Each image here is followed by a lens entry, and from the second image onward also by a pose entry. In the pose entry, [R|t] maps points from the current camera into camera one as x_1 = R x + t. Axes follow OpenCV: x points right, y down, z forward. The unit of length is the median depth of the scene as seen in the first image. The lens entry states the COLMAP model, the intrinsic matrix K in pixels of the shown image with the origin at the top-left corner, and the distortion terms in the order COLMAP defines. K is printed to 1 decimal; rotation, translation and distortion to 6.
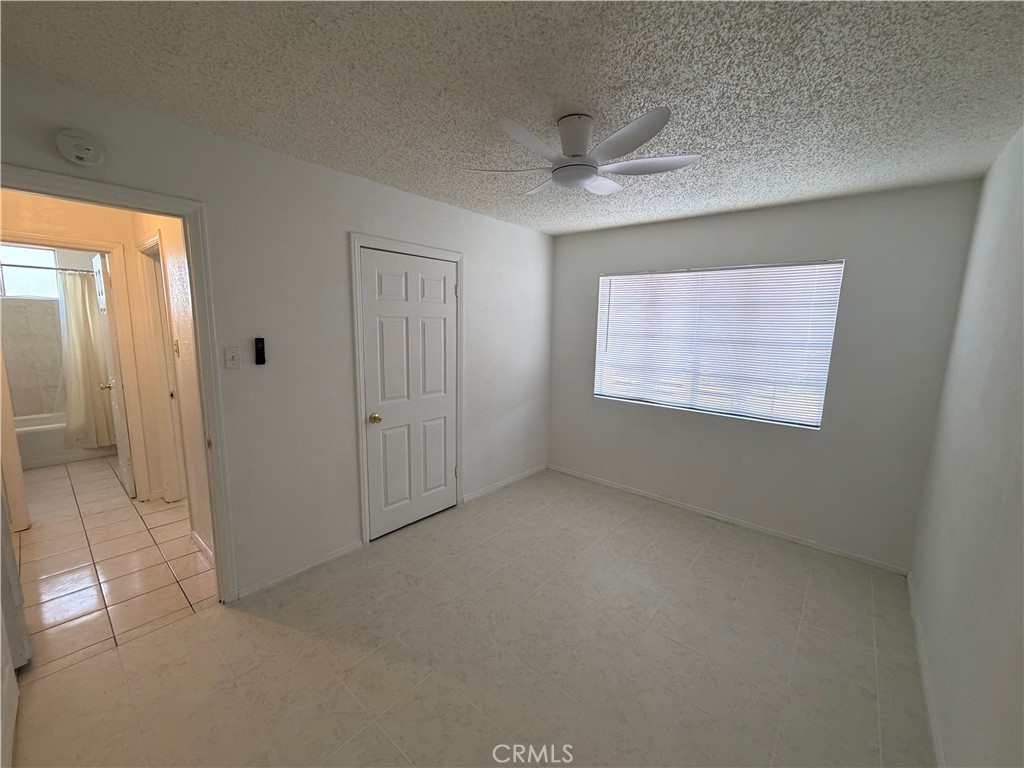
lens RADIAL K [[410.6, 0, 510.5], [0, 410.6, 384.8], [0, 0, 1]] dist [0.001241, -0.000120]
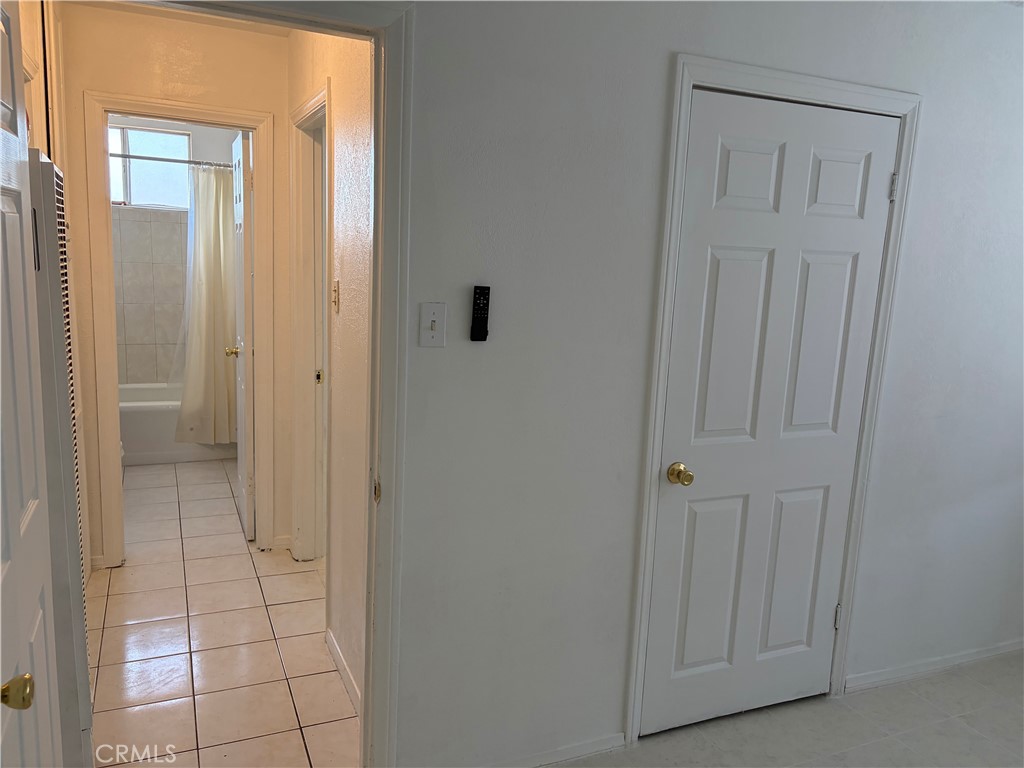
lens RADIAL K [[779.7, 0, 512.5], [0, 779.7, 385.4], [0, 0, 1]] dist [0.045099, -0.037002]
pose [[0.903397, 0.095326, -0.418074, -0.126658], [-0.092863, 0.995332, 0.026285, -0.017247], [0.418628, 0.015078, 0.908032, 0.127733]]
